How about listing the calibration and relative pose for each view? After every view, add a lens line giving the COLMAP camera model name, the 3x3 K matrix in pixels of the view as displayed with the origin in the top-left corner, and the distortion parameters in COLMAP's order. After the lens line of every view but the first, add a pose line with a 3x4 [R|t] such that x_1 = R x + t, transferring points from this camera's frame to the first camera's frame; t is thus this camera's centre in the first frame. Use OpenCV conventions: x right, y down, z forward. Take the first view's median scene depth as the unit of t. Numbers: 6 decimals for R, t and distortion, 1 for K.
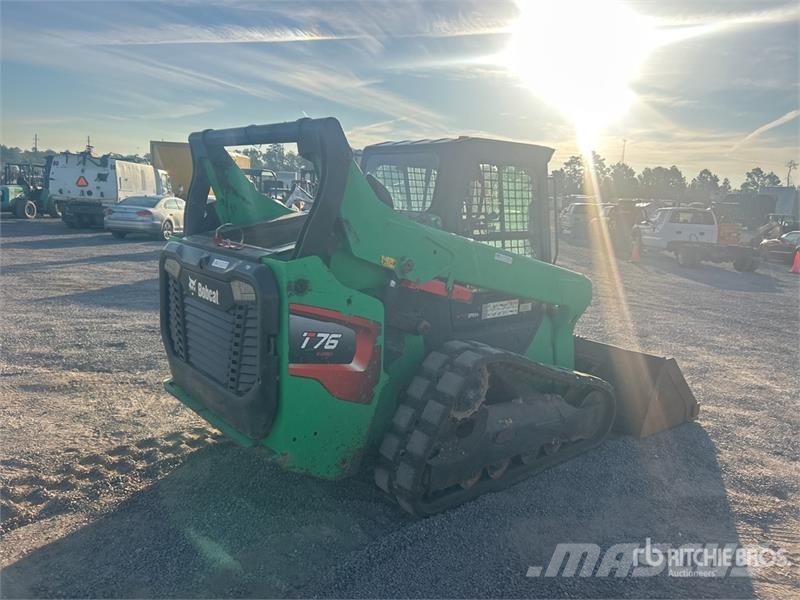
lens RADIAL K [[596.6, 0, 401.9], [0, 596.6, 296.1], [0, 0, 1]] dist [0.076268, -0.115132]
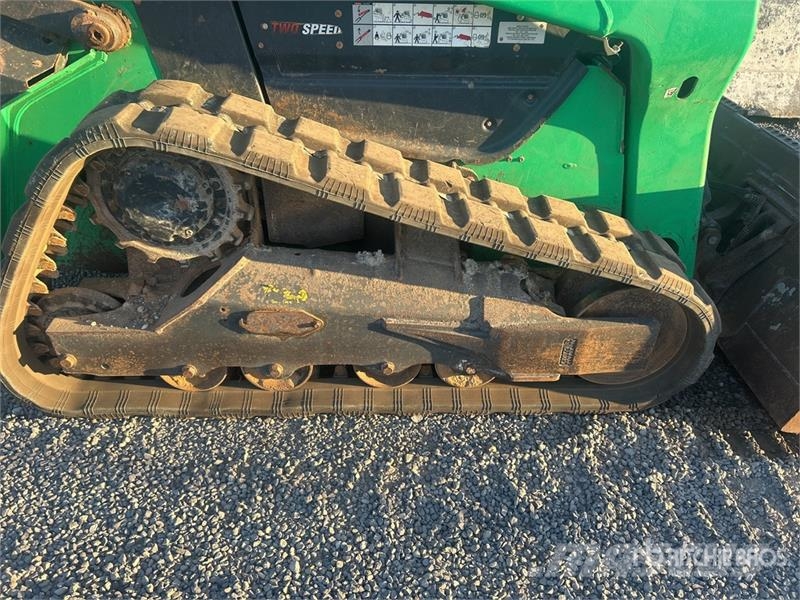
lens RADIAL K [[596.6, 0, 401.9], [0, 596.6, 296.1], [0, 0, 1]] dist [0.076268, -0.115132]
pose [[0.780835, 0.328049, -0.531676, 0.596473], [-0.099710, 0.905571, 0.412309, 0.029079], [0.616729, -0.268932, 0.739812, 0.921973]]
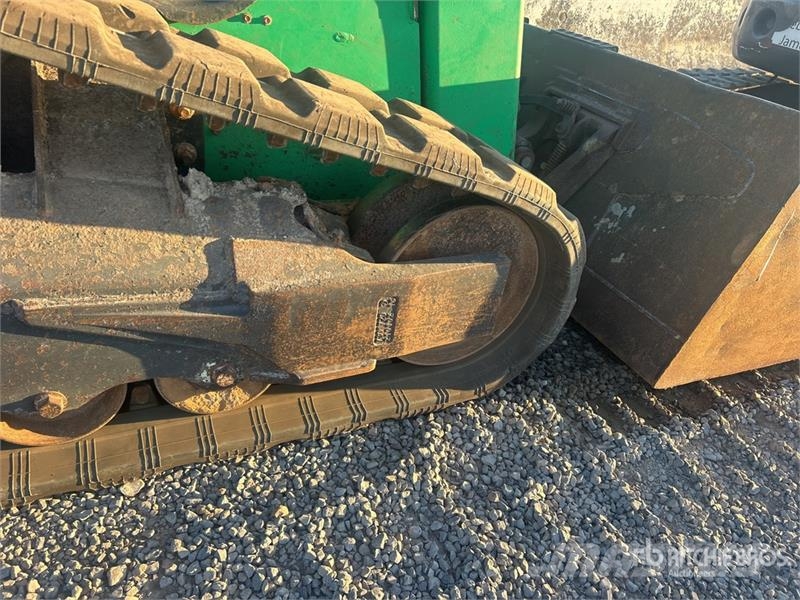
lens RADIAL K [[596.6, 0, 401.9], [0, 596.6, 296.1], [0, 0, 1]] dist [0.076268, -0.115132]
pose [[0.958962, 0.210535, -0.189912, 0.503755], [-0.135167, 0.928251, 0.346524, 0.165068], [0.249242, -0.306634, 0.918615, 1.120291]]
